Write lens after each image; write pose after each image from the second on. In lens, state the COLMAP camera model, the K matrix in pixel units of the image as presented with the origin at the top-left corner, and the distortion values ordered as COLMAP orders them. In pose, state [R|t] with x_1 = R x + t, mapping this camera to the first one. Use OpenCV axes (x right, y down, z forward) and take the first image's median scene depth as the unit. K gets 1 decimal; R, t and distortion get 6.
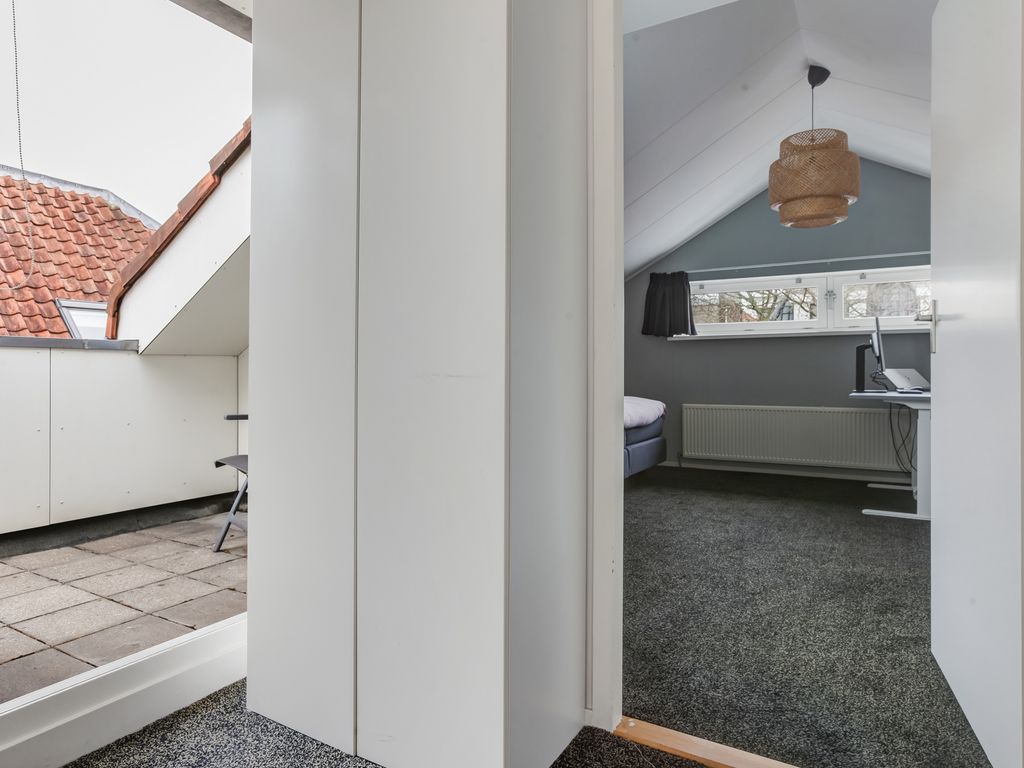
lens RADIAL K [[645.1, 0, 510.9], [0, 645.1, 358.6], [0, 0, 1]] dist [-0.006325, 0.000362]
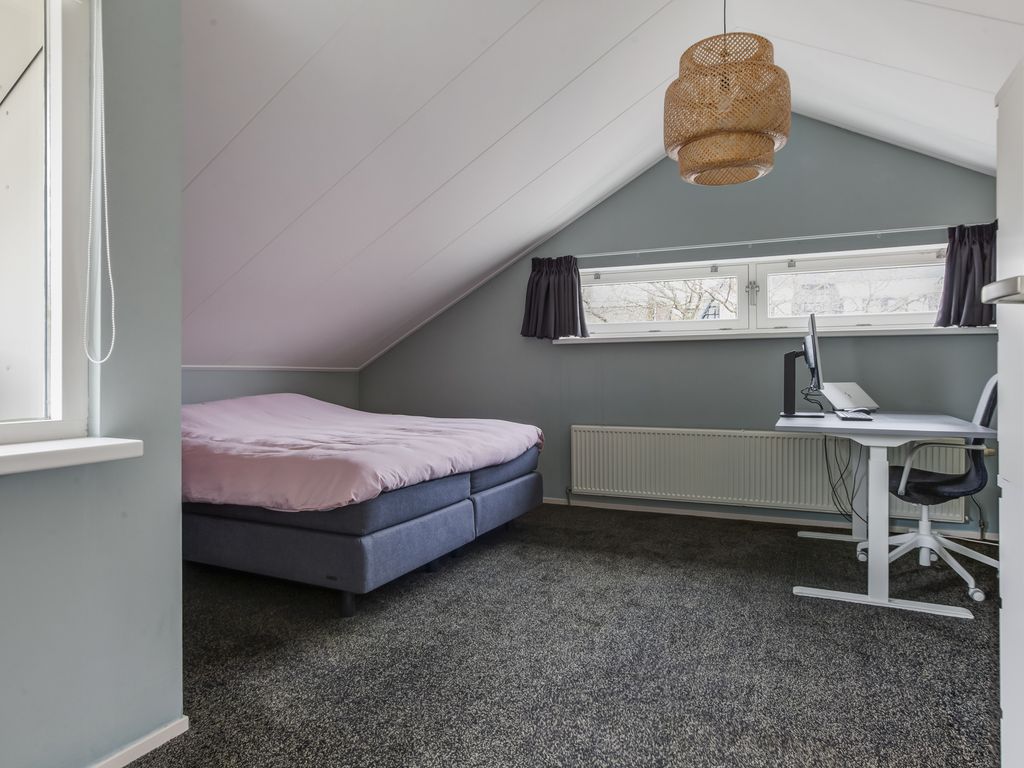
lens RADIAL K [[645.1, 0, 510.9], [0, 645.1, 358.6], [0, 0, 1]] dist [-0.006325, 0.000362]
pose [[0.995464, 0.000203, 0.095142, 0.136541], [-0.000158, 1.000000, -0.000481, -0.011619], [-0.095142, 0.000464, 0.995464, 0.261499]]
